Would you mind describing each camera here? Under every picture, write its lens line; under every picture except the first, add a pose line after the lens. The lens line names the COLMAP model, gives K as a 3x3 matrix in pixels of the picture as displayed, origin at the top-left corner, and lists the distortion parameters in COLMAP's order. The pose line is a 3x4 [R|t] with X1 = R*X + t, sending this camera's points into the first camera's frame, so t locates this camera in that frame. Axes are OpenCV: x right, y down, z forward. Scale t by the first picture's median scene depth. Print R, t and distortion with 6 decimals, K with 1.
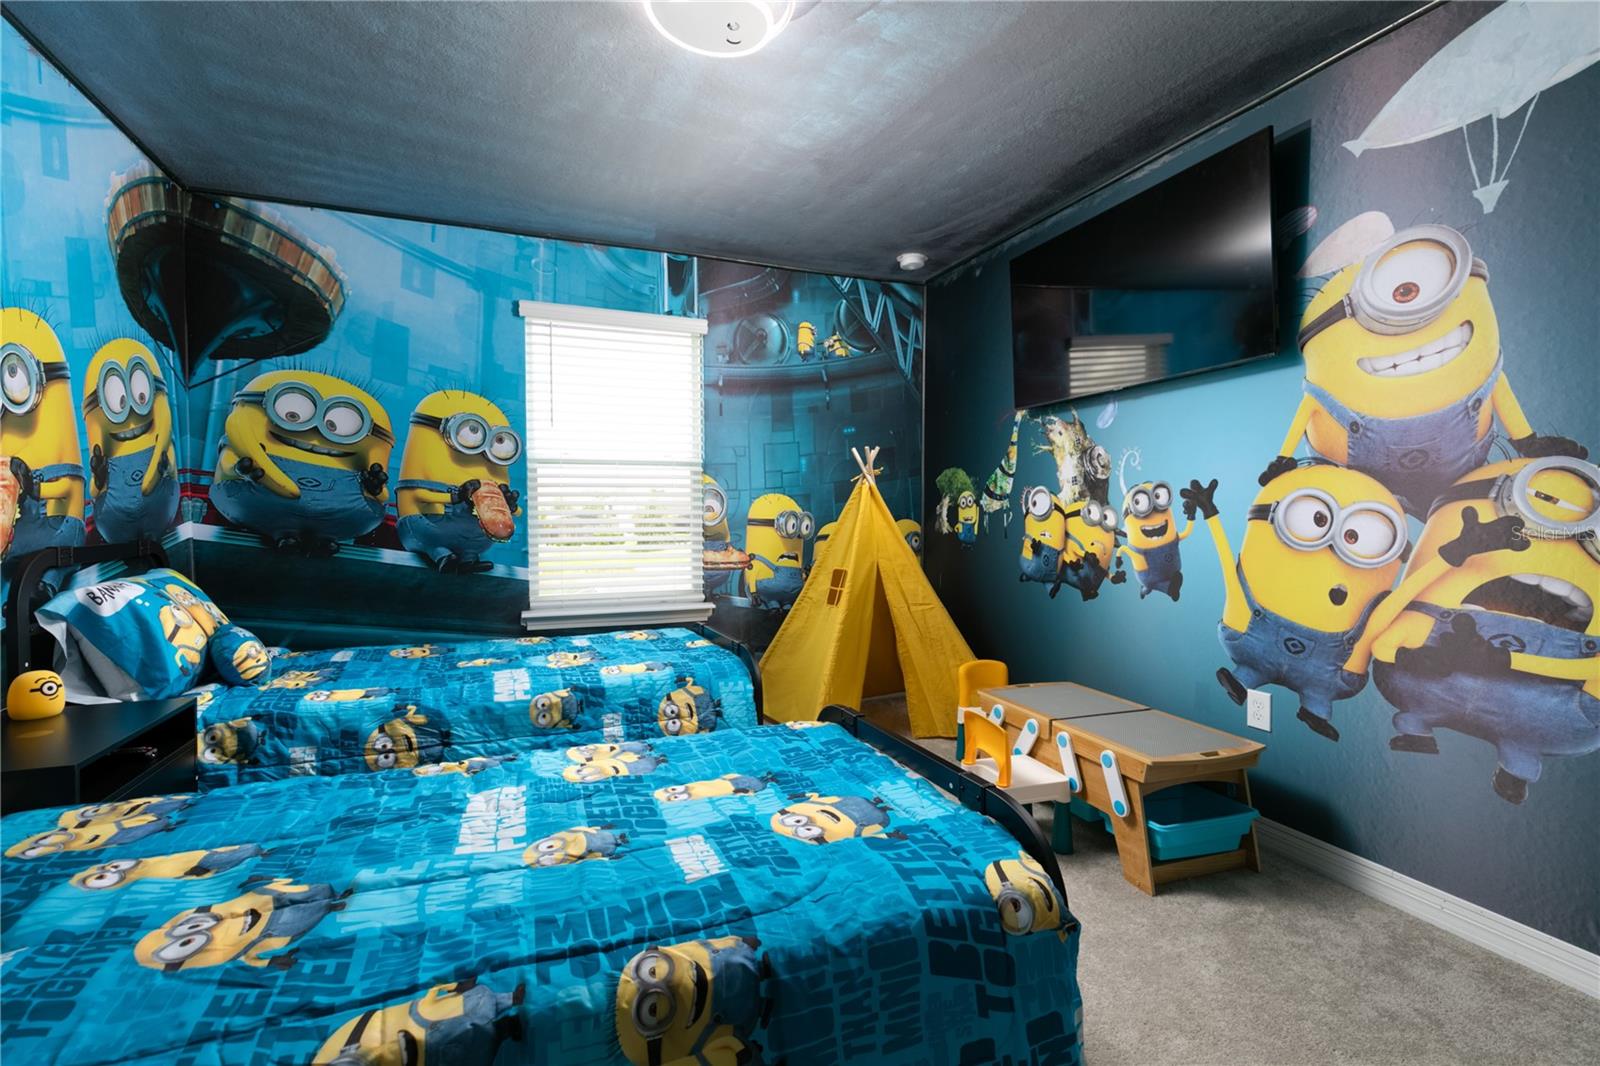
lens RADIAL K [[725.6, 0, 793.3], [0, 725.6, 530.2], [0, 0, 1]] dist [0.009323, -0.002444]
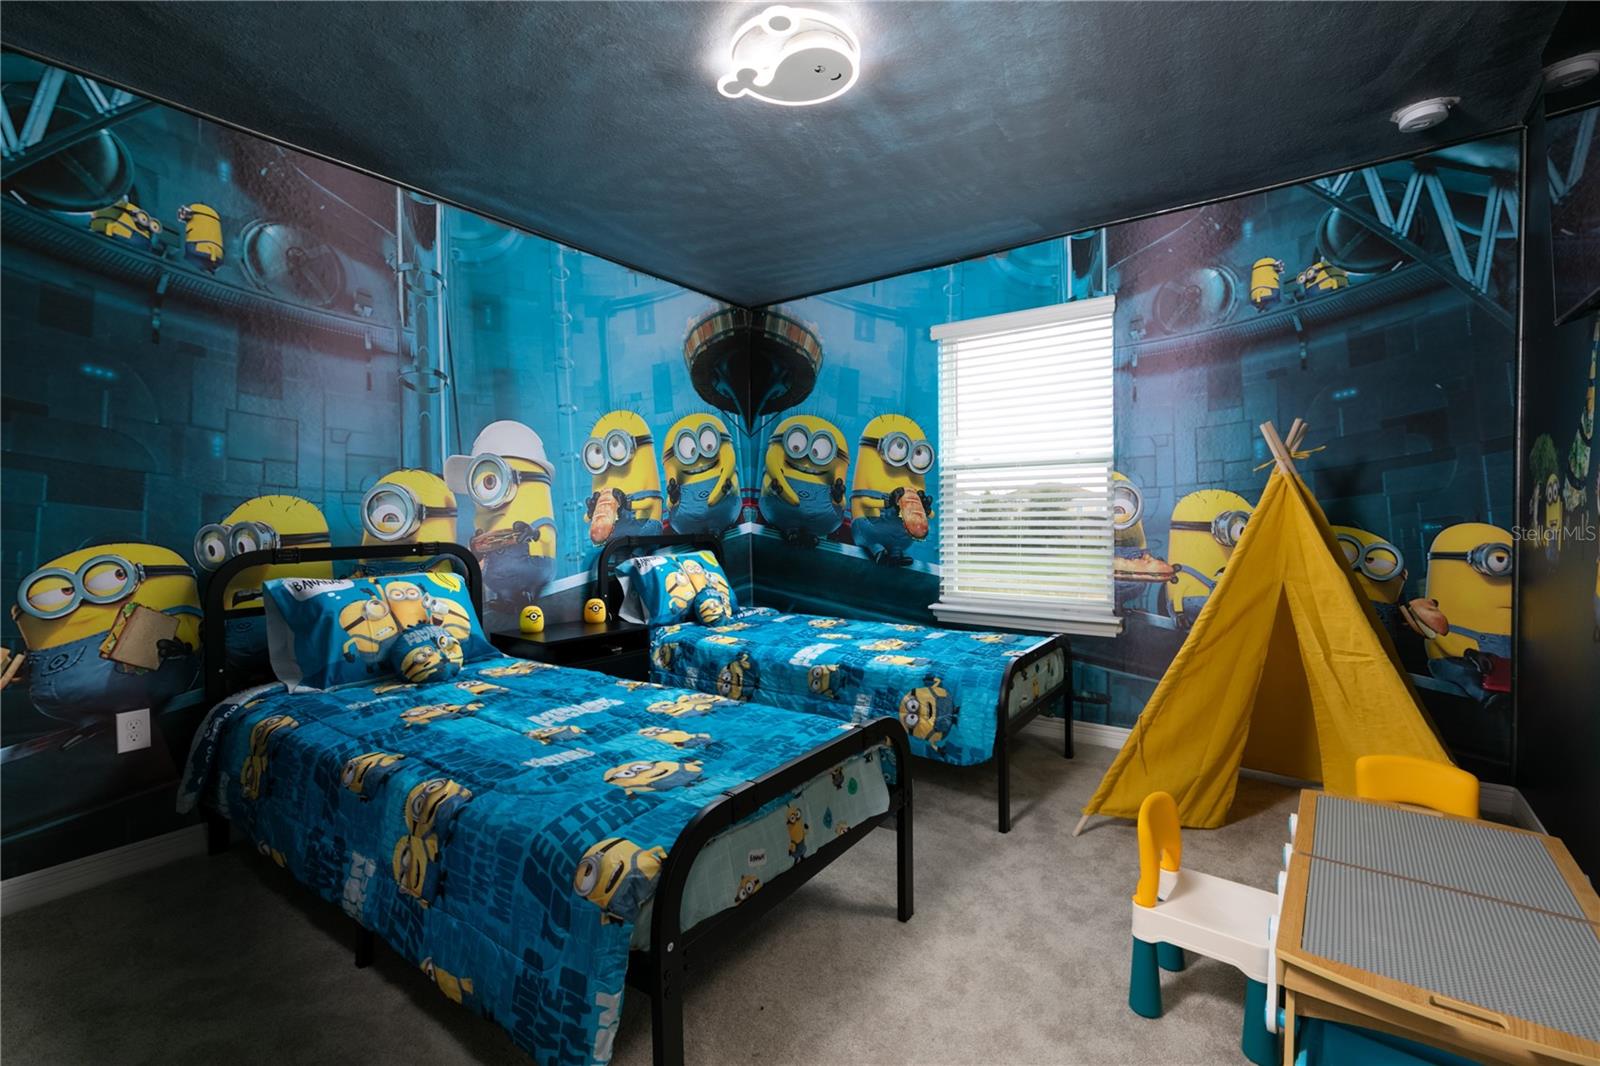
lens RADIAL K [[725.6, 0, 788.3], [0, 725.6, 531.1], [0, 0, 1]] dist [0.009323, -0.002444]
pose [[0.526153, 0.015142, -0.850255, 0.513084], [-0.014516, 0.999856, 0.008823, -0.007231], [0.850266, 0.007700, 0.526297, 0.244184]]
